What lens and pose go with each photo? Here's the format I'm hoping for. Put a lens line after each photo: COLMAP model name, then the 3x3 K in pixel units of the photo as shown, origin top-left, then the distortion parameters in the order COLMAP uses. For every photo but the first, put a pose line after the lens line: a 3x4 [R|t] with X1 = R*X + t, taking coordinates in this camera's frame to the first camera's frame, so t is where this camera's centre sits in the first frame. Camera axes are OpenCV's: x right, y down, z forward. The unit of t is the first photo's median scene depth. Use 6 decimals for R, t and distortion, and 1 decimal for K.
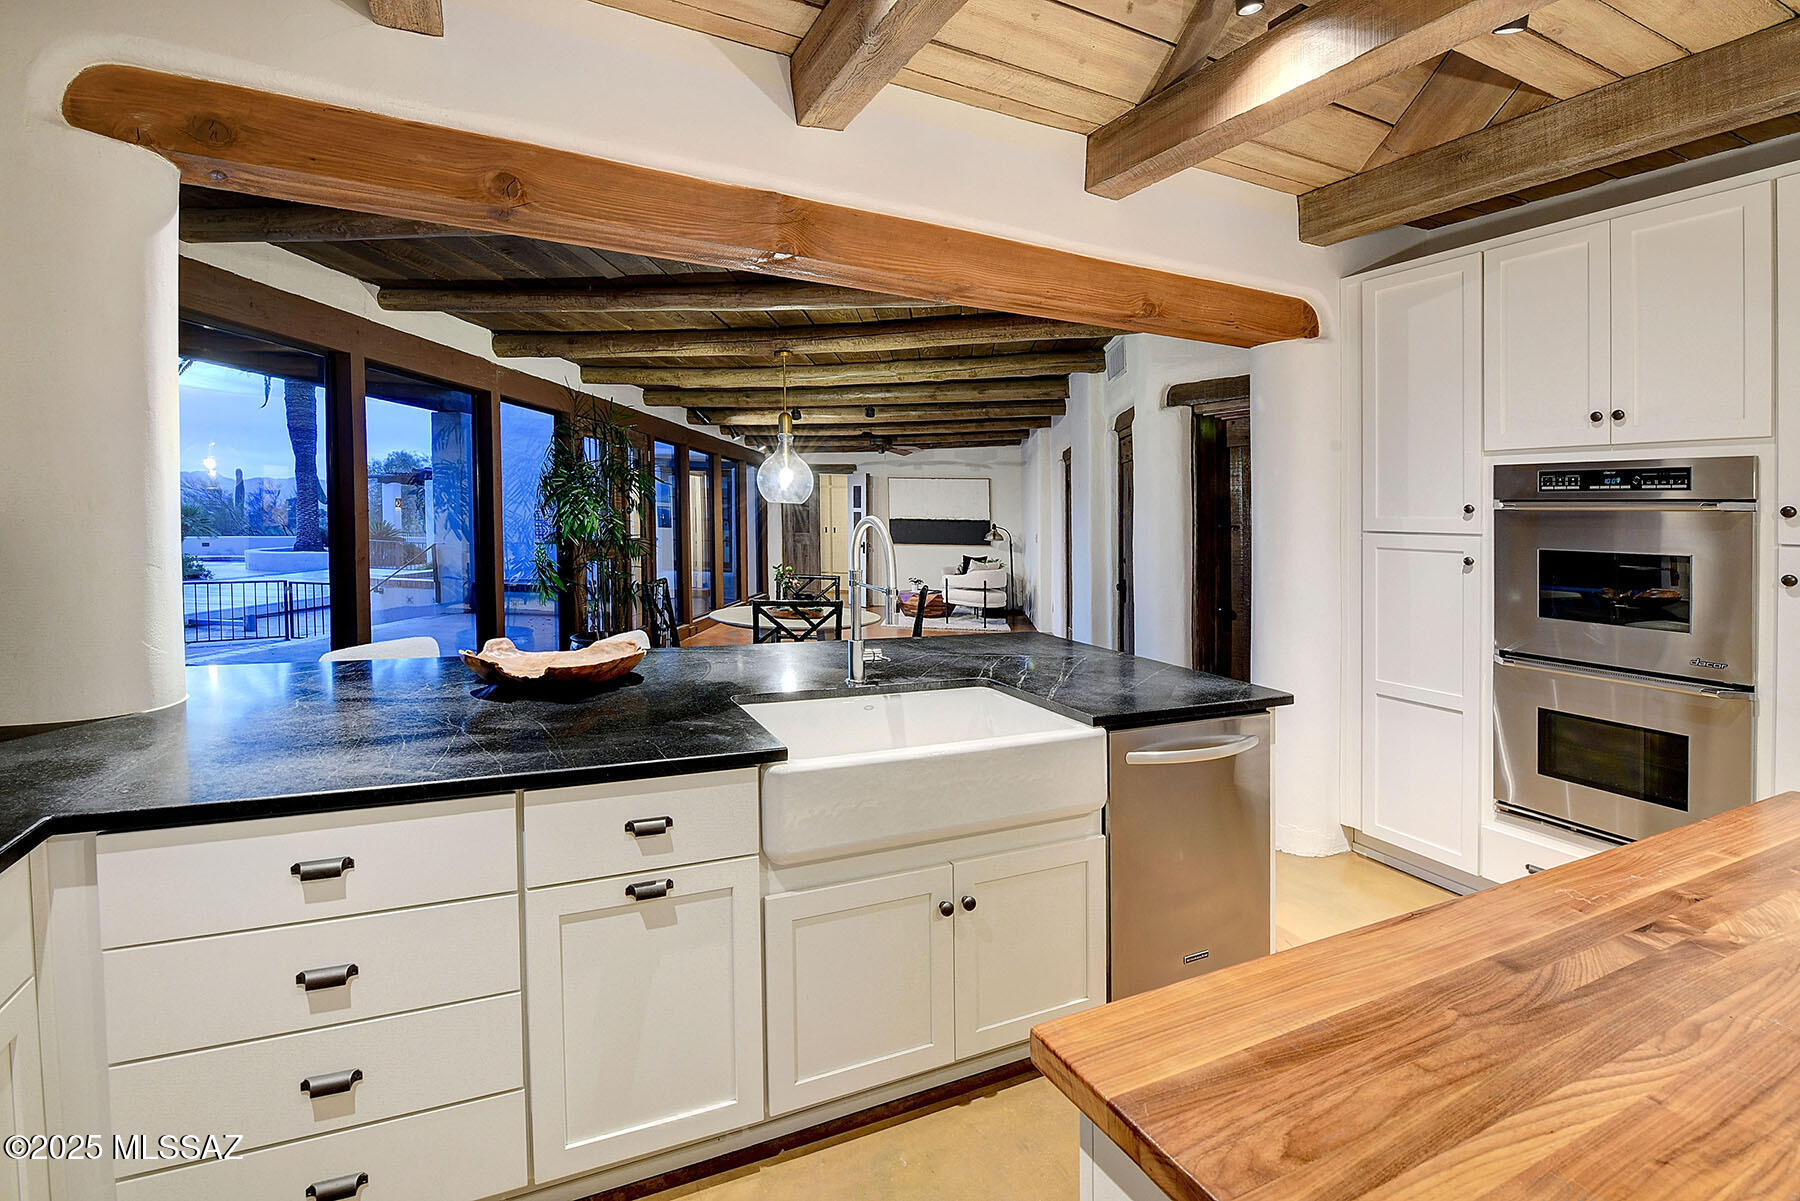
lens RADIAL K [[817.8, 0, 852.3], [0, 817.8, 527.7], [0, 0, 1]] dist [-0.004129, -0.000457]
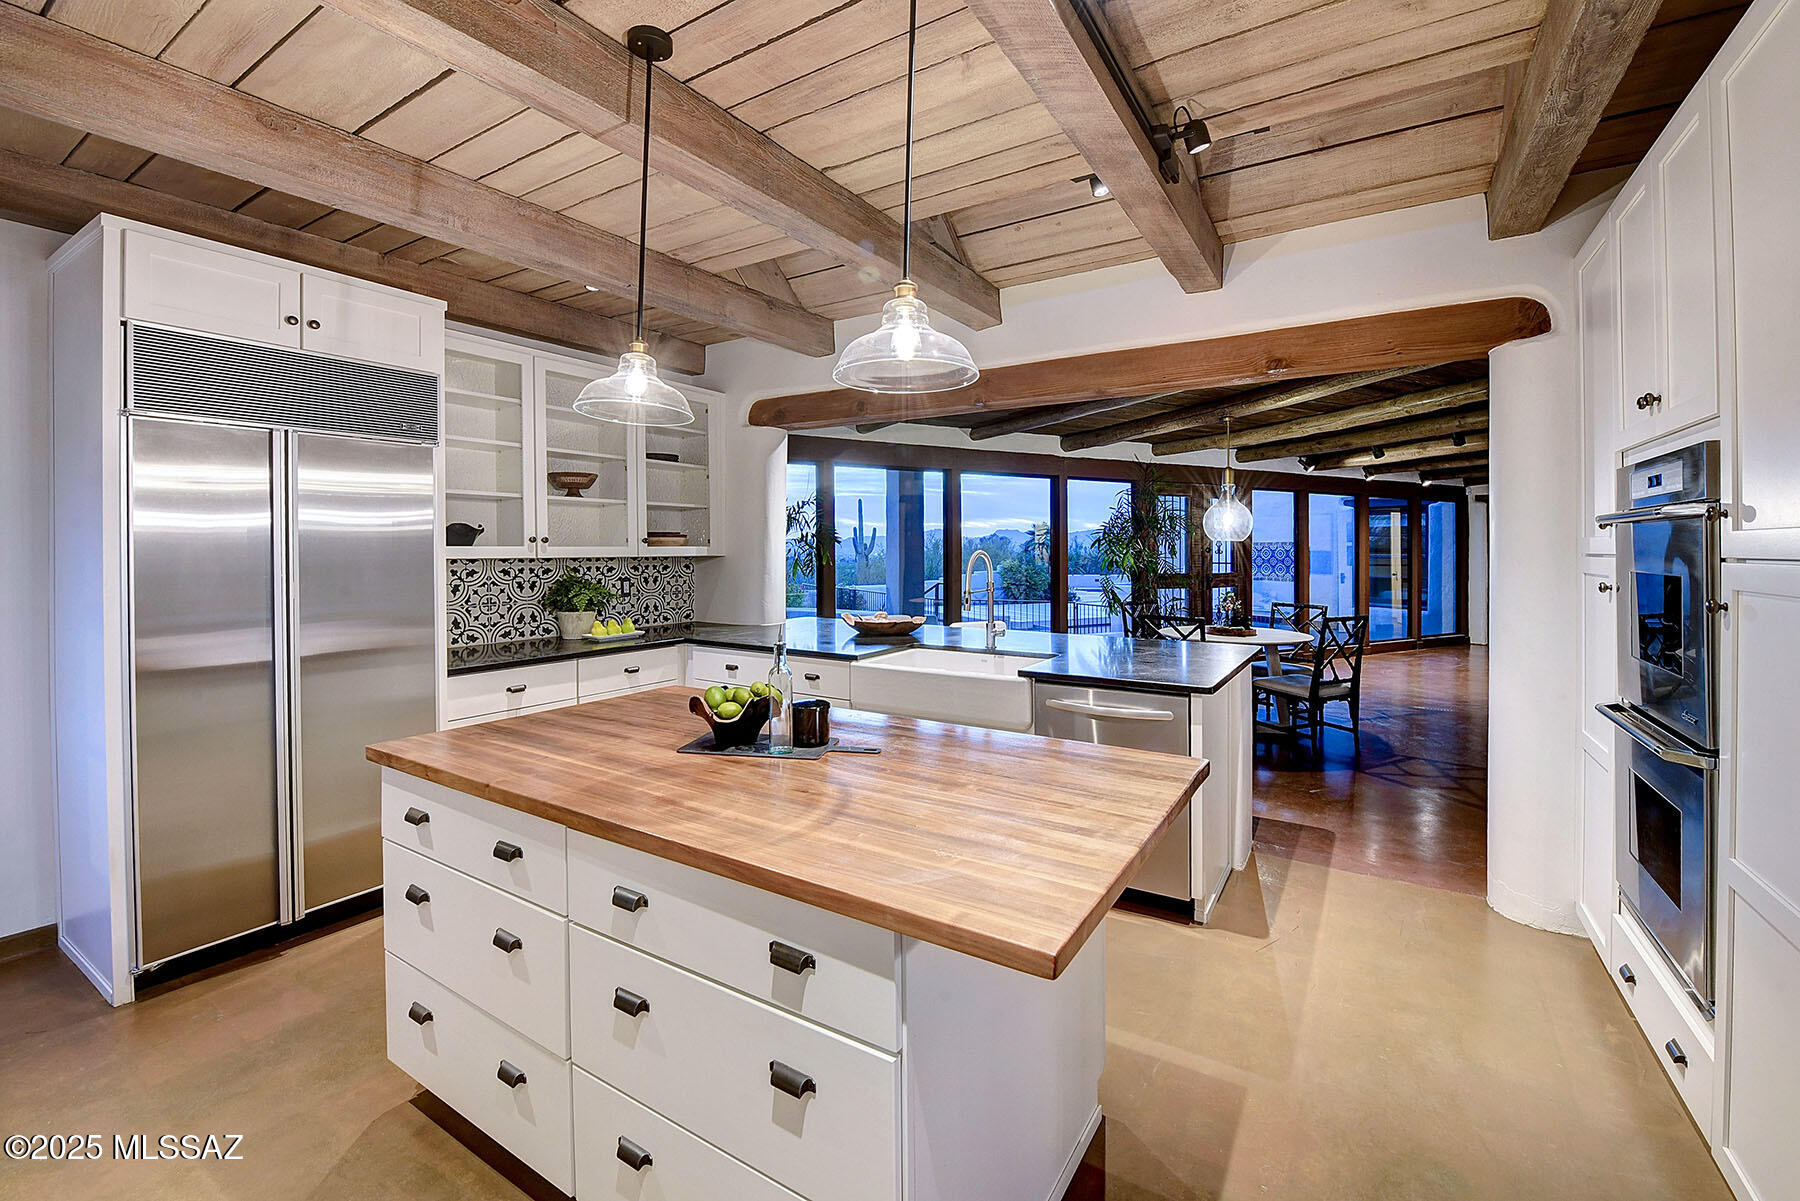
lens RADIAL K [[746.9, 0, 932.1], [0, 746.9, 562.6], [0, 0, 1]] dist [-0.011593, -0.000249]
pose [[0.559804, -0.008745, -0.828579, 0.782198], [0.000964, 0.999951, -0.009902, 0.017636], [0.828625, 0.004744, 0.559784, 0.011879]]
